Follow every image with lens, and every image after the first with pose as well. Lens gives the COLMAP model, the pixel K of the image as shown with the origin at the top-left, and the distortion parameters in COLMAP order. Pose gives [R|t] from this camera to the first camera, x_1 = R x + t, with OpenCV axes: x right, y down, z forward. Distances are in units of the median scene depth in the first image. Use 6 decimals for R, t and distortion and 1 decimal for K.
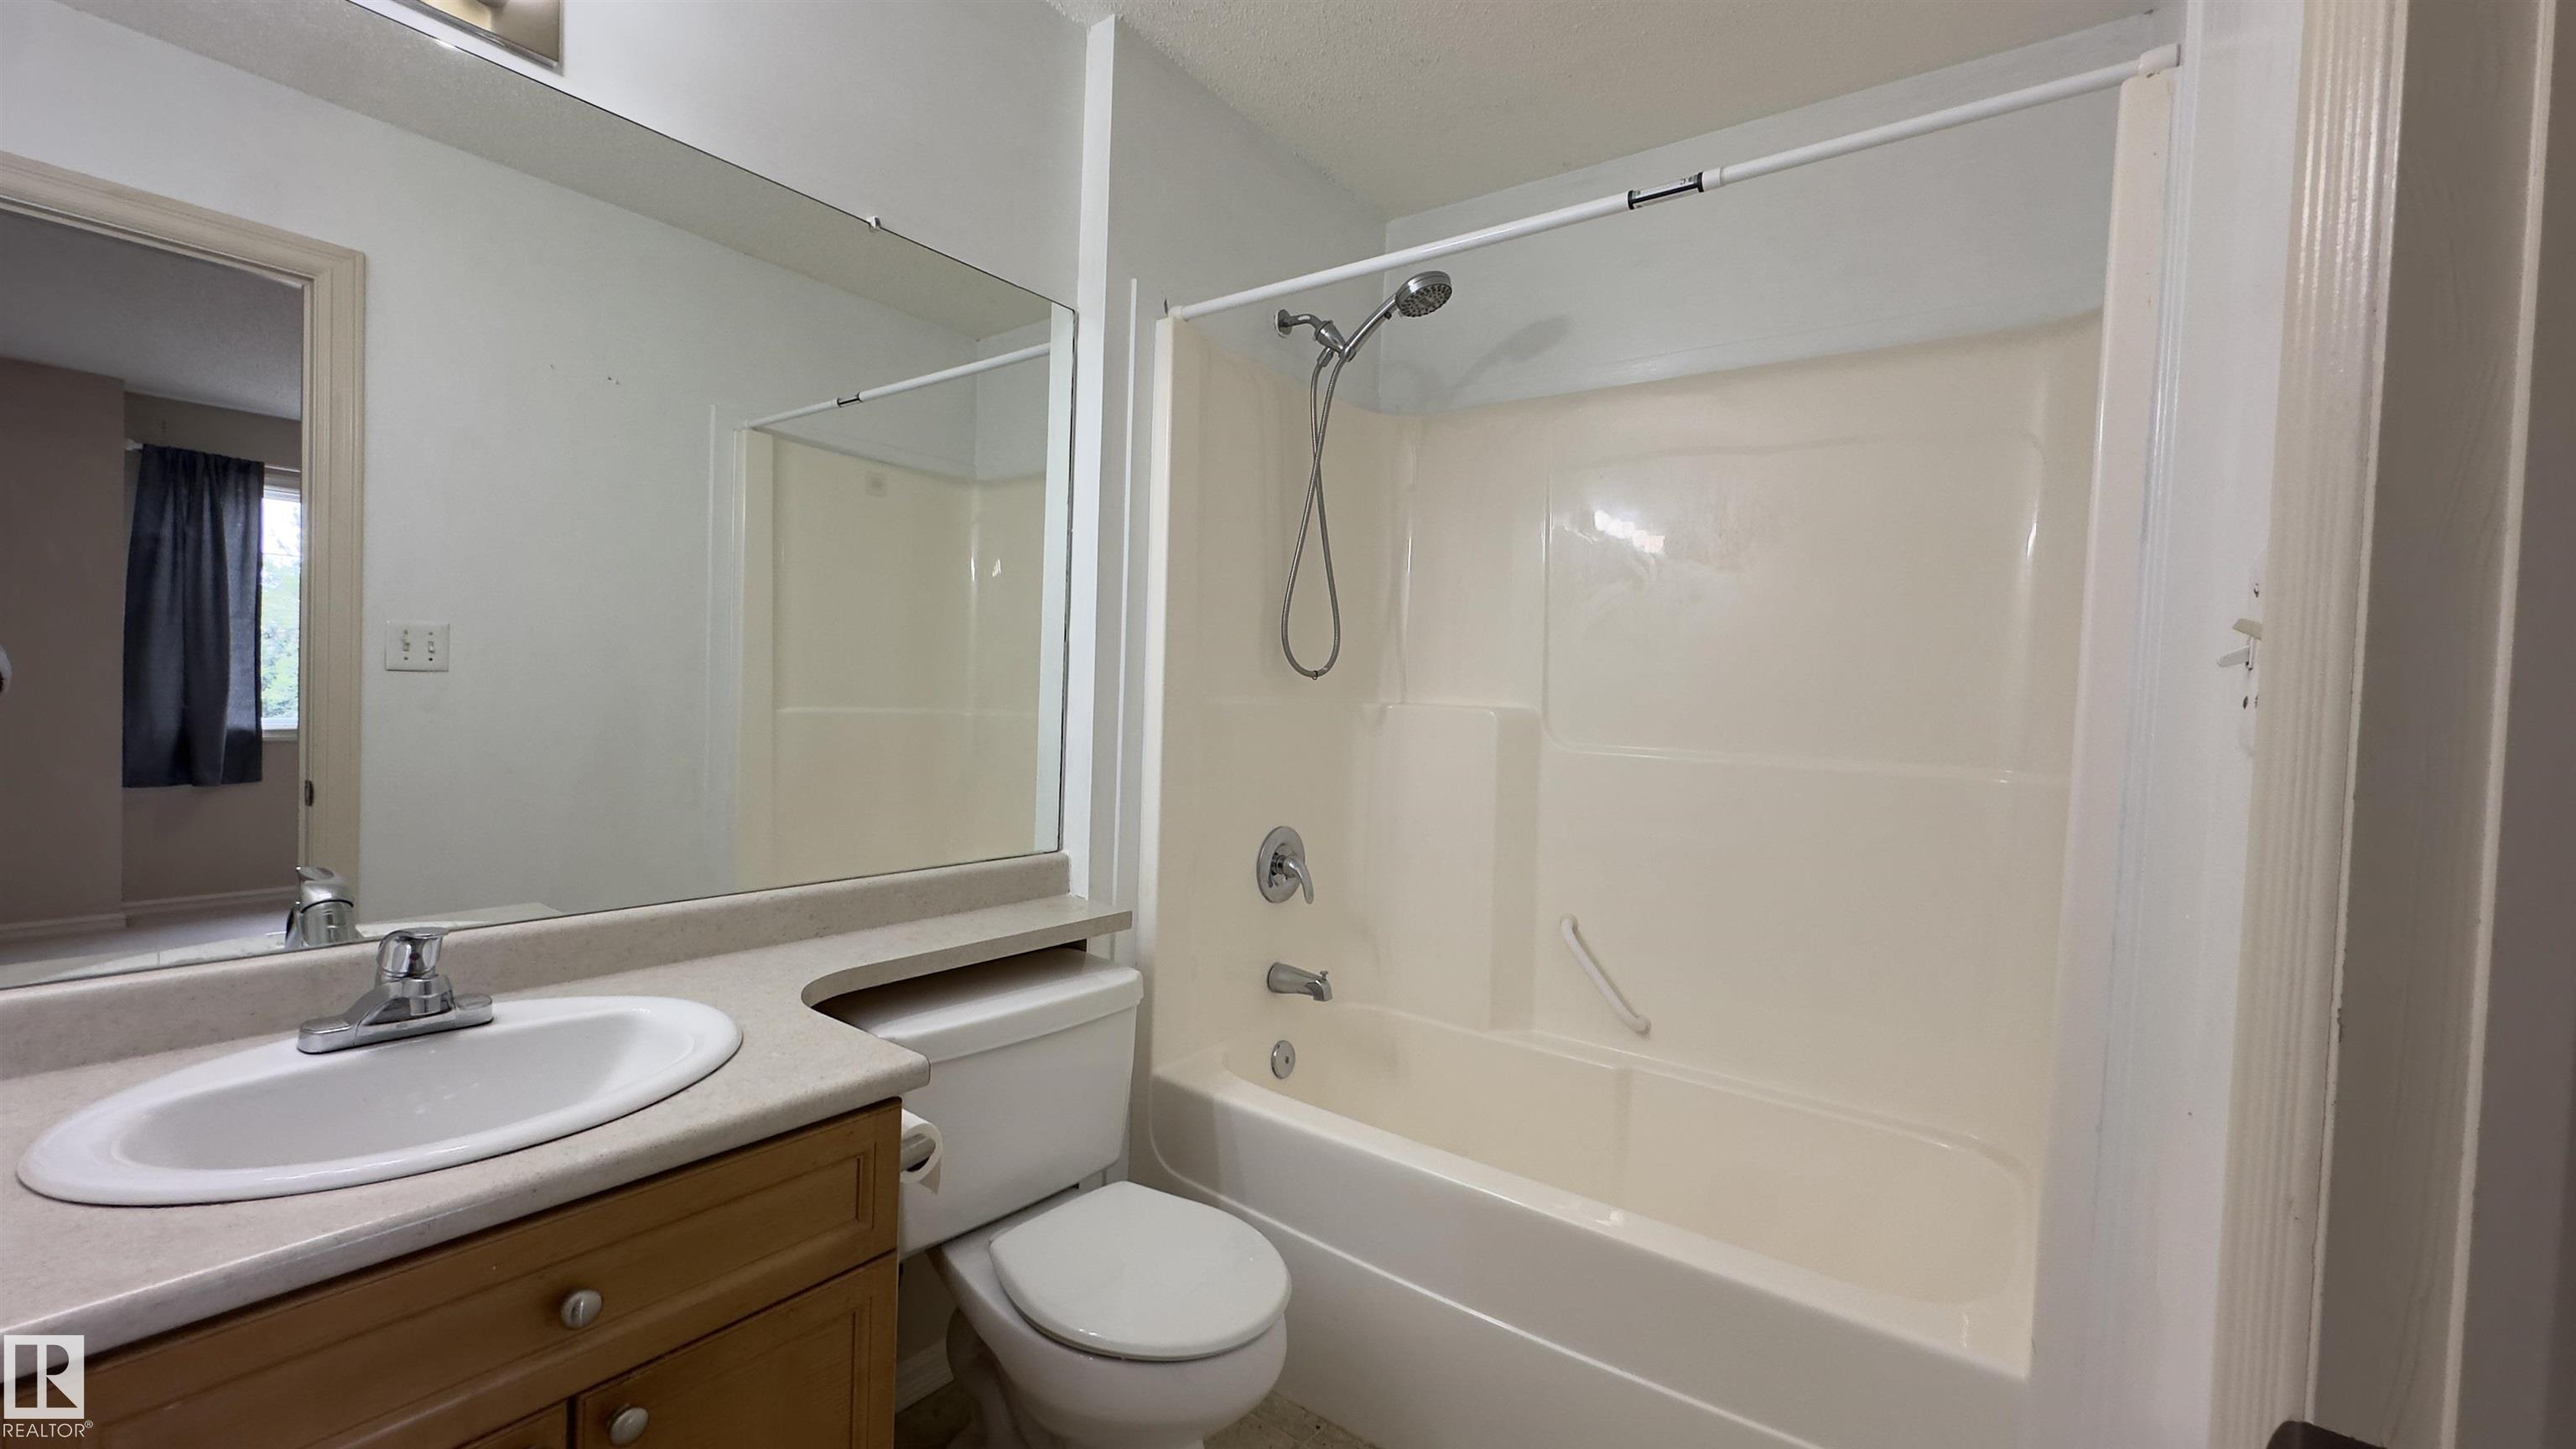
lens RADIAL K [[1026.8, 0, 1286.2], [0, 1026.8, 724.5], [0, 0, 1]] dist [-0.001959, -0.000126]
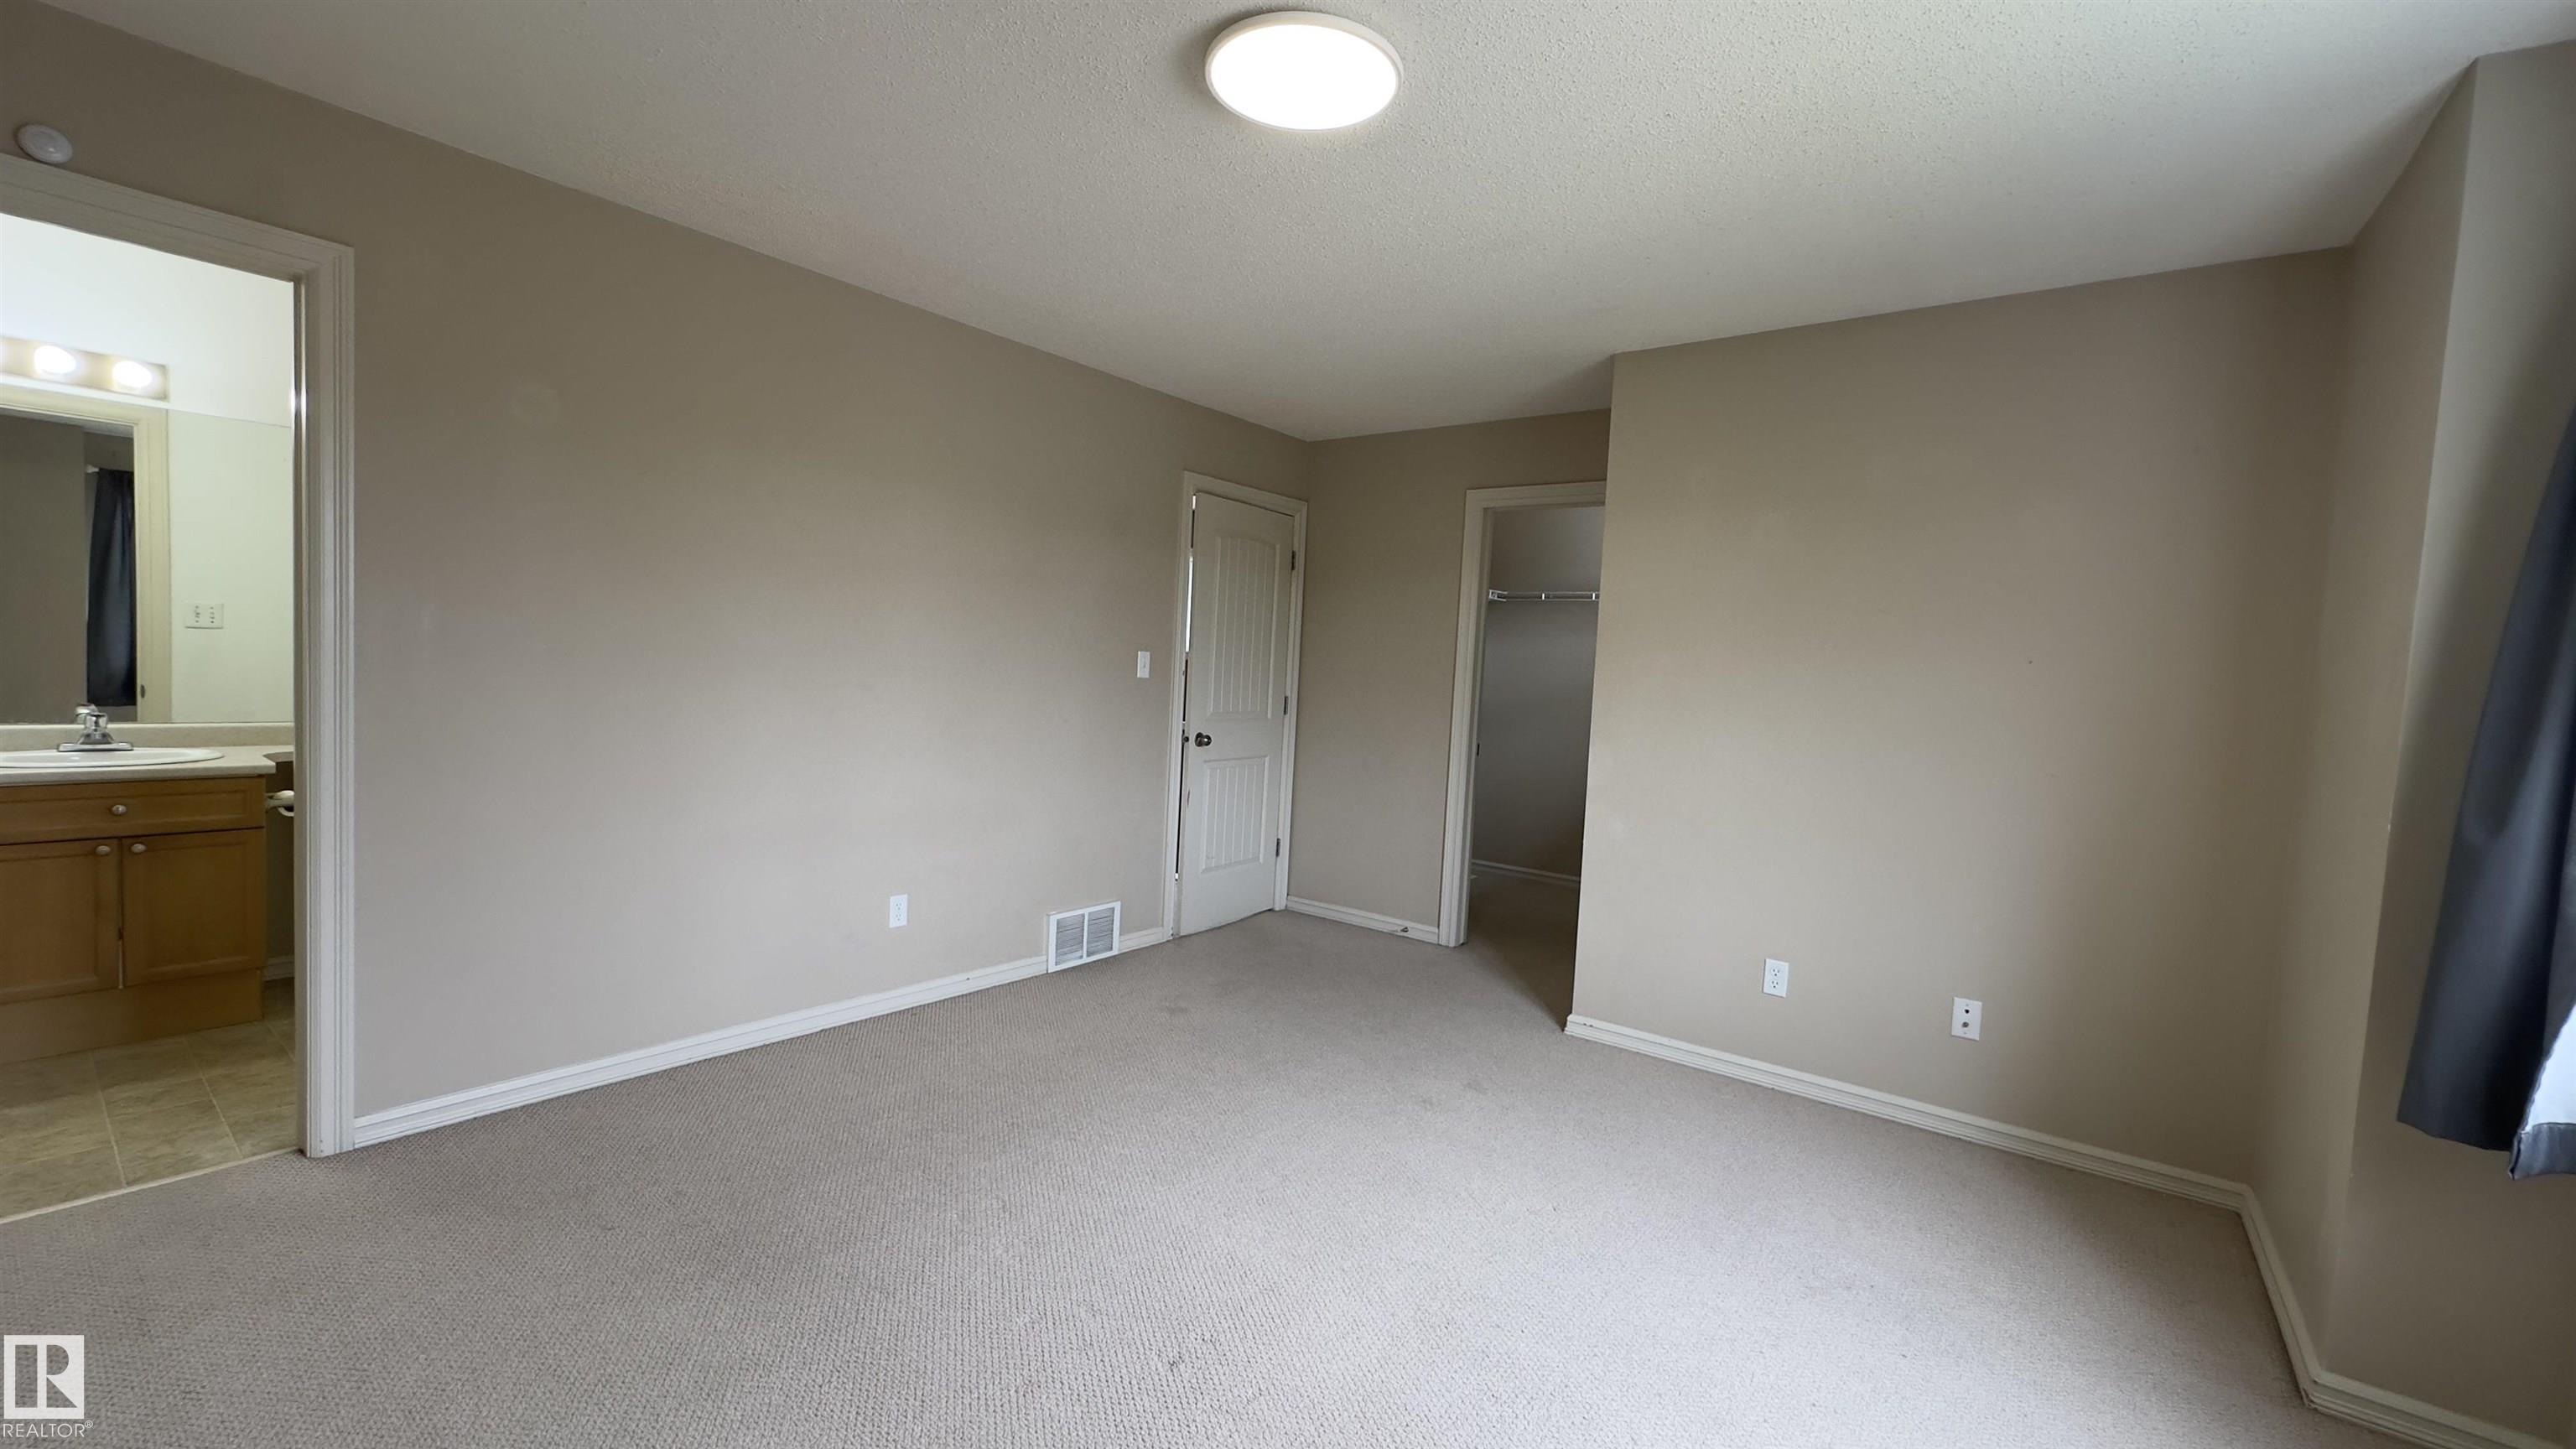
lens RADIAL K [[1026.8, 0, 1286.2], [0, 1026.8, 724.5], [0, 0, 1]] dist [-0.001959, -0.000126]
pose [[0.999763, 0.015599, -0.015167, 1.134086], [-0.015215, 0.999569, 0.025092, 0.045250], [0.015552, -0.024856, 0.999570, -0.821645]]
